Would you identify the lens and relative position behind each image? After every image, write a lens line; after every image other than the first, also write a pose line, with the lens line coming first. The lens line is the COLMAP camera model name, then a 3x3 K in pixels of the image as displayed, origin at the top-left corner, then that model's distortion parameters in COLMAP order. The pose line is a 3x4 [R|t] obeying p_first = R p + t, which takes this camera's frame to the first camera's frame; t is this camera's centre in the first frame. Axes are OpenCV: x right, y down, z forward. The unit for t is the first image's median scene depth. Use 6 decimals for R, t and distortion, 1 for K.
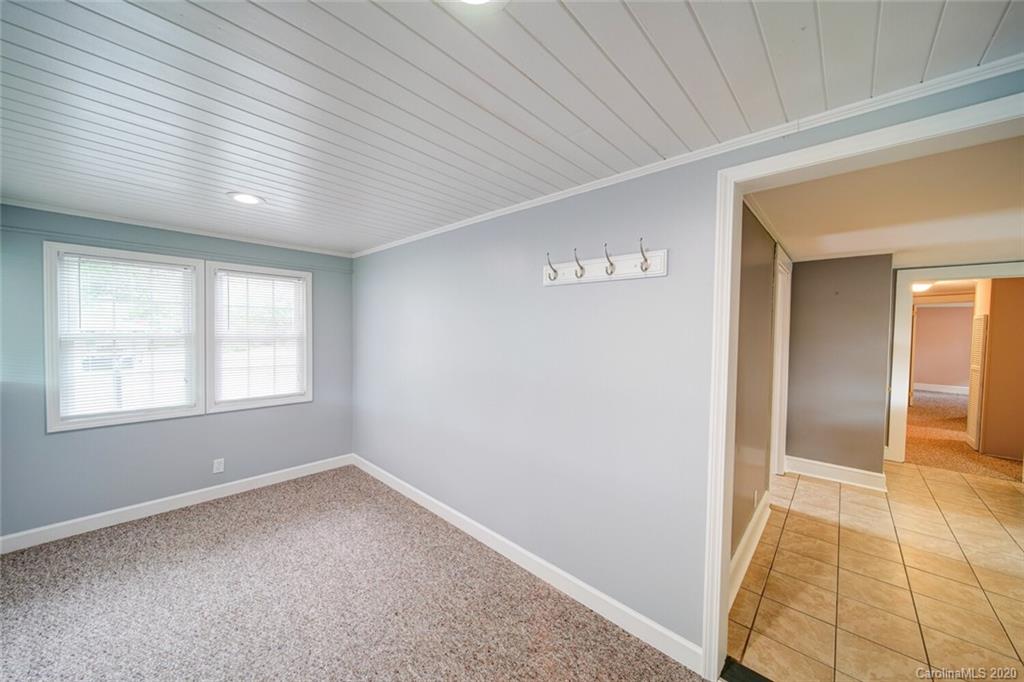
lens RADIAL K [[360.9, 0, 511.5], [0, 360.9, 338.3], [0, 0, 1]] dist [-0.001617, -0.000344]
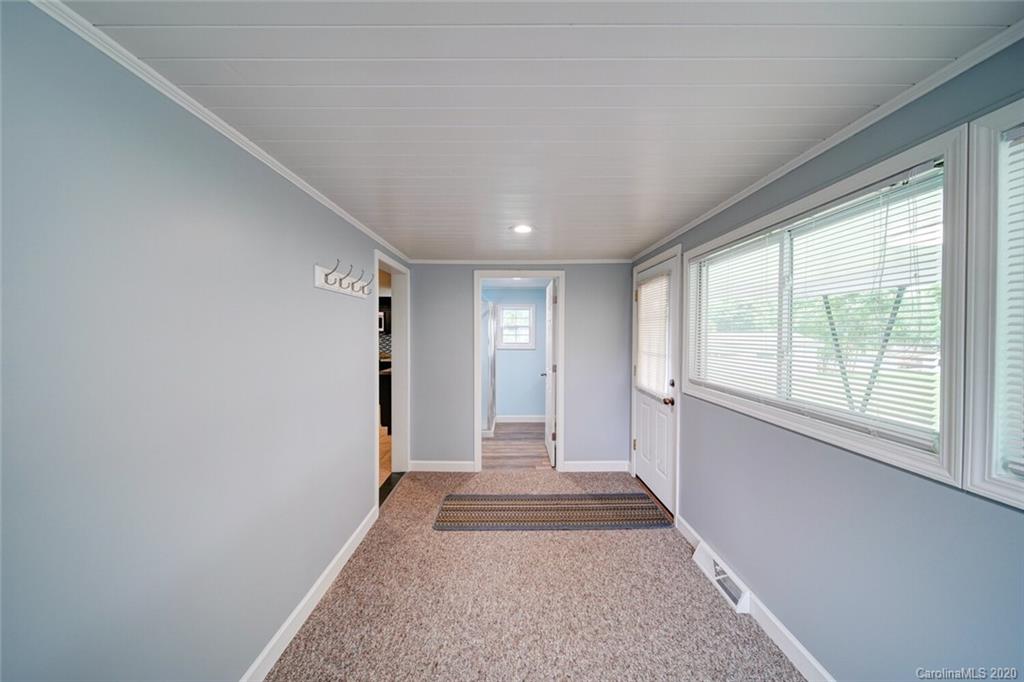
lens RADIAL K [[360.9, 0, 511.5], [0, 360.9, 338.3], [0, 0, 1]] dist [-0.001617, -0.000344]
pose [[-0.684842, -0.026975, 0.728192, -1.173612], [0.009832, 0.998882, 0.046249, -0.059266], [-0.728626, 0.038833, -0.683810, 1.598619]]
